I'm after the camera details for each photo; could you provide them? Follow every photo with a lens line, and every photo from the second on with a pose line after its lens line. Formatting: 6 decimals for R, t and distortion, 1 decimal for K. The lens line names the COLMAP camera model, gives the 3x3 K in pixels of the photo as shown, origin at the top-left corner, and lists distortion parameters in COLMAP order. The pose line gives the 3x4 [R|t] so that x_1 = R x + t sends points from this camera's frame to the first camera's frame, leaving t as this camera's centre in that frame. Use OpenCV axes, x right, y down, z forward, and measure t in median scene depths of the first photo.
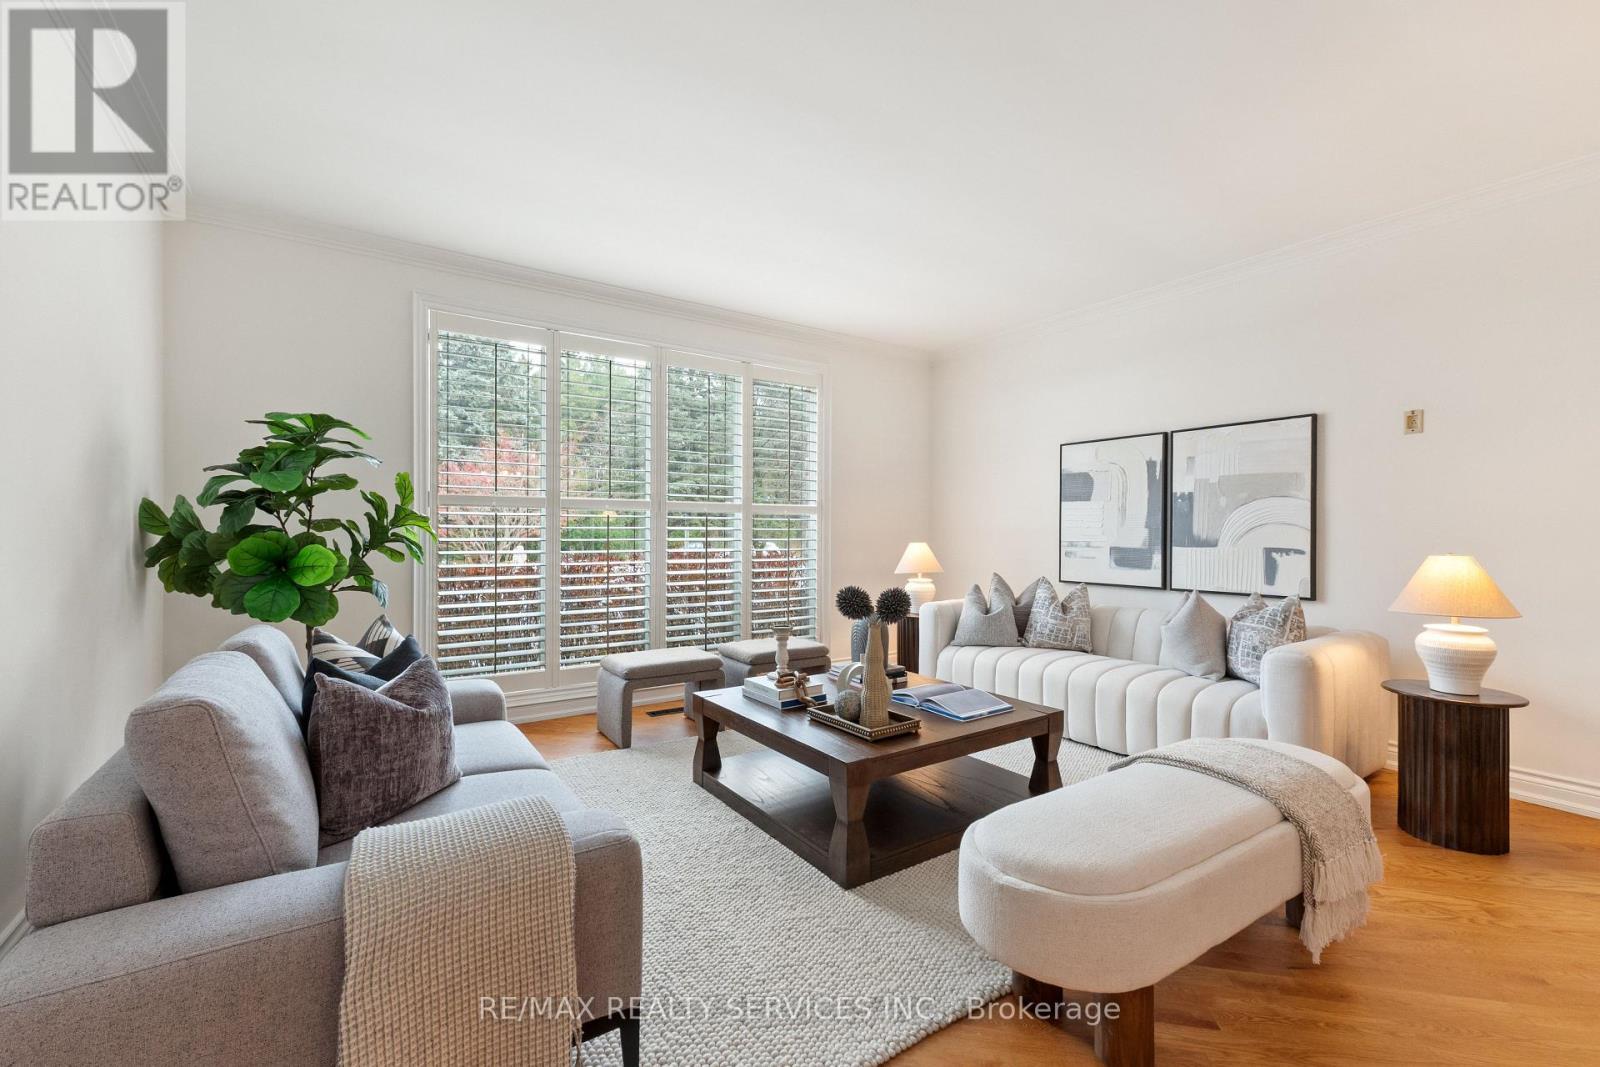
lens RADIAL K [[672.5, 0, 795.9], [0, 672.5, 533.4], [0, 0, 1]] dist [0.002890, -0.000238]
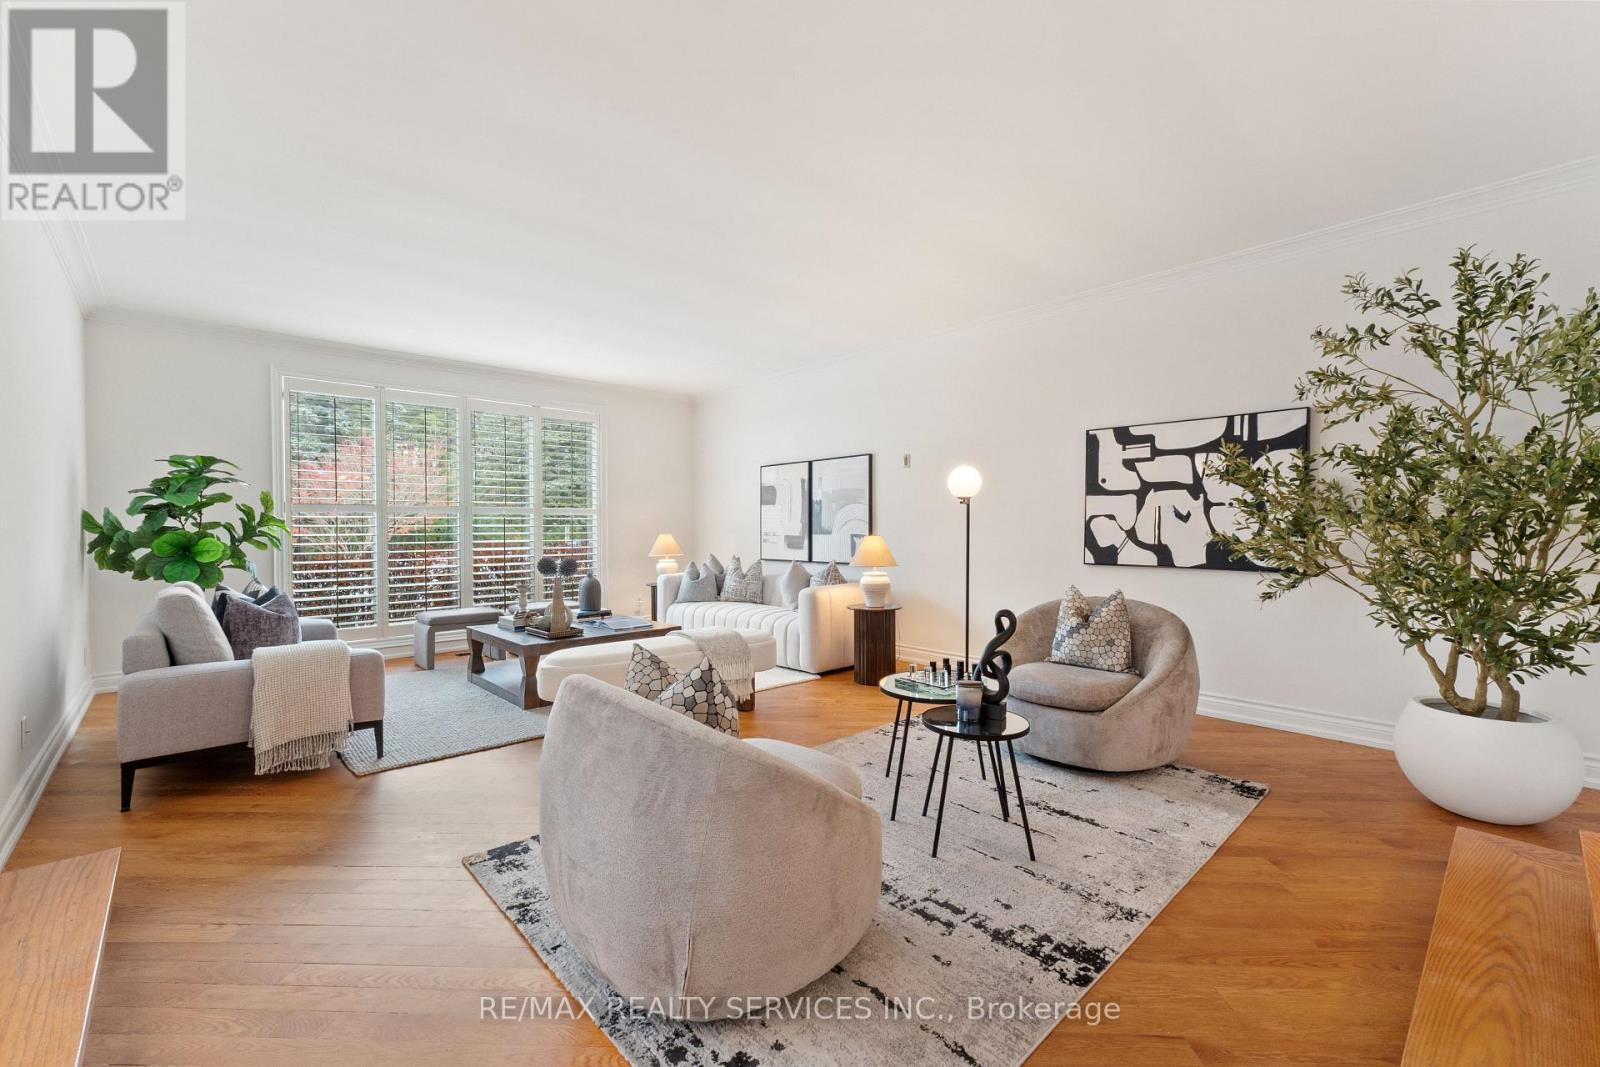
lens RADIAL K [[672.5, 0, 804.6], [0, 672.5, 534.3], [0, 0, 1]] dist [0.002890, -0.000238]
pose [[0.987643, -0.011947, 0.156267, 0.411454], [0.010812, 0.999909, 0.008110, 0.008828], [-0.156350, -0.006320, 0.987681, -0.750702]]
